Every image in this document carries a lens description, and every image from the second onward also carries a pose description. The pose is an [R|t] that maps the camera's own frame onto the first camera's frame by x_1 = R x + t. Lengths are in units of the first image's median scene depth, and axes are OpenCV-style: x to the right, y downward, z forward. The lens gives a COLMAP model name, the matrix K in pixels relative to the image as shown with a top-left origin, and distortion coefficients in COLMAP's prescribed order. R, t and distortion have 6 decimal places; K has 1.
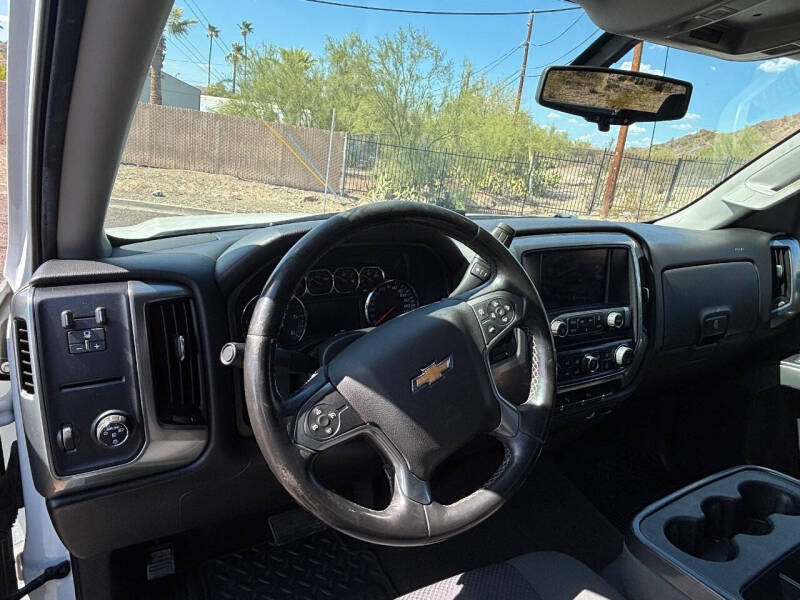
lens RADIAL K [[496.7, 0, 392.9], [0, 496.7, 291.4], [0, 0, 1]] dist [0.037385, -0.066077]
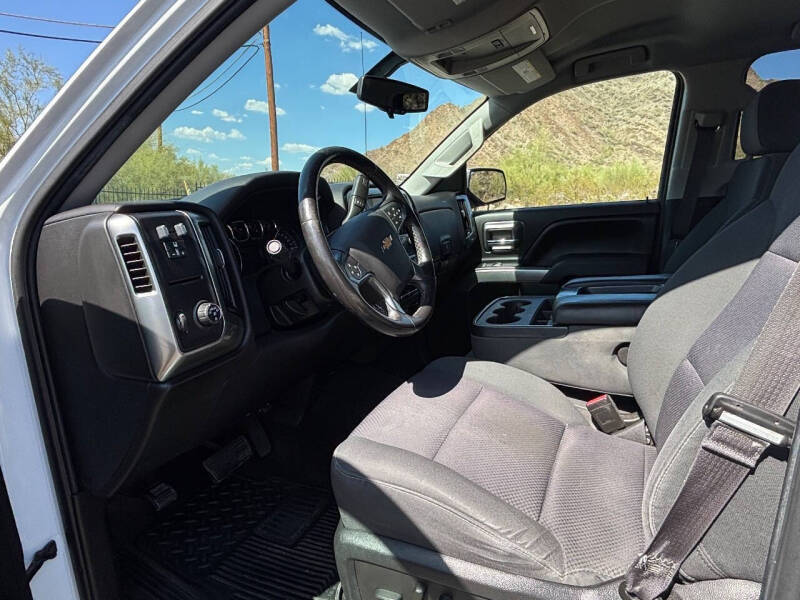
lens RADIAL K [[484.4, 0, 400.0], [0, 484.4, 300.0], [0, 0, 1]] dist [0.034087, -0.045227]
pose [[0.785475, -0.205494, 0.583782, -0.441194], [0.226818, 0.973219, 0.037395, 0.149919], [-0.575832, 0.103040, 0.811049, -0.171870]]
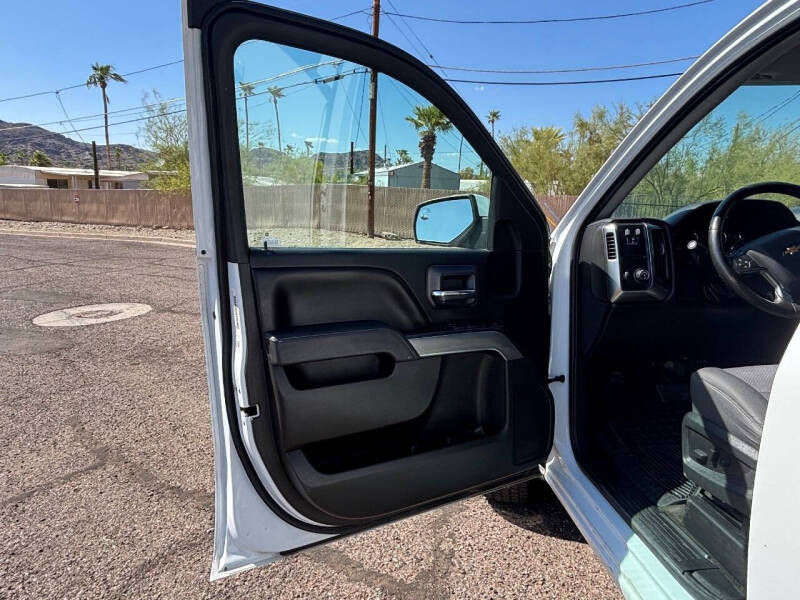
lens RADIAL K [[496.7, 0, 392.9], [0, 496.7, 291.4], [0, 0, 1]] dist [0.037385, -0.066077]
pose [[0.895012, -0.006343, -0.445996, -0.272925], [-0.056874, 0.990114, -0.128215, 0.372180], [0.442401, 0.140120, 0.885804, -0.903405]]
